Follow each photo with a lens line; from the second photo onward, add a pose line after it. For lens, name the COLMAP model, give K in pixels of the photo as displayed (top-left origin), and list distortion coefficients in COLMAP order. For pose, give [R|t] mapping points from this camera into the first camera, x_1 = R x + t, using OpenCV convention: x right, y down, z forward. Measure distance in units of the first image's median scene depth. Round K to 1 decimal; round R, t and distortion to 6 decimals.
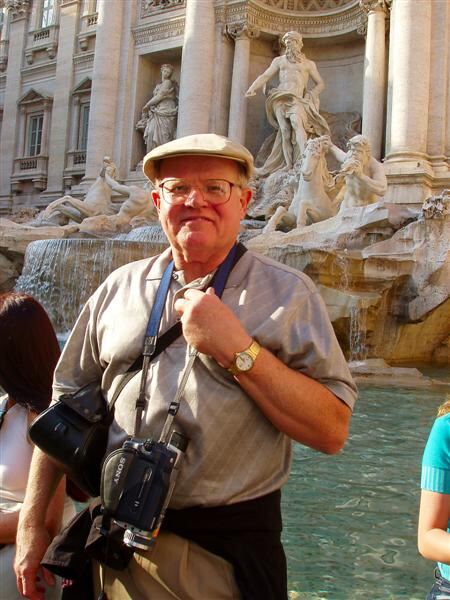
lens RADIAL K [[687.0, 0, 225.0], [0, 687.0, 300.0], [0, 0, 1]] dist [-0.140124, 0.023022]
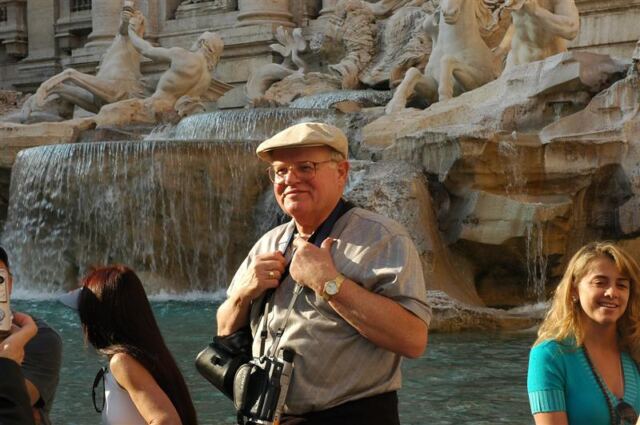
lens RADIAL K [[1154.7, 0, 320.1], [0, 1154.7, 227.4], [0, 0, 1]] dist [0.136857, 0.040889]
pose [[0.997448, -0.070071, -0.013726, 0.000489], [0.070218, 0.997476, 0.010512, -0.004577], [0.012954, -0.011449, 0.999851, -0.062619]]
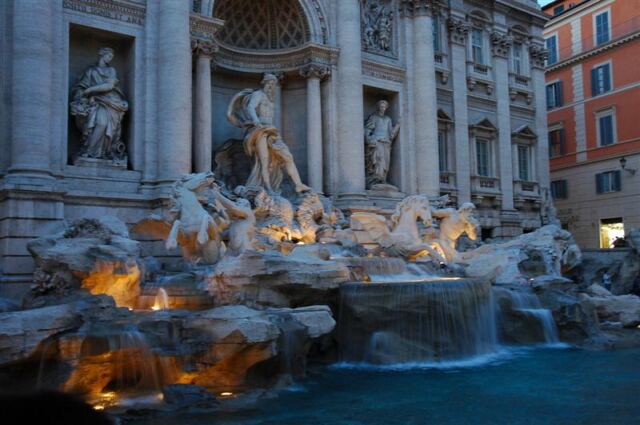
lens RADIAL K [[666.2, 0, 320.0], [0, 666.2, 212.5], [0, 0, 1]] dist [-0.004023, 0.001024]
pose [[0.300818, 0.015313, 0.953559, -1.048327], [0.026533, 0.999350, -0.024418, -0.134209], [-0.953313, 0.032647, 0.300216, 0.608609]]
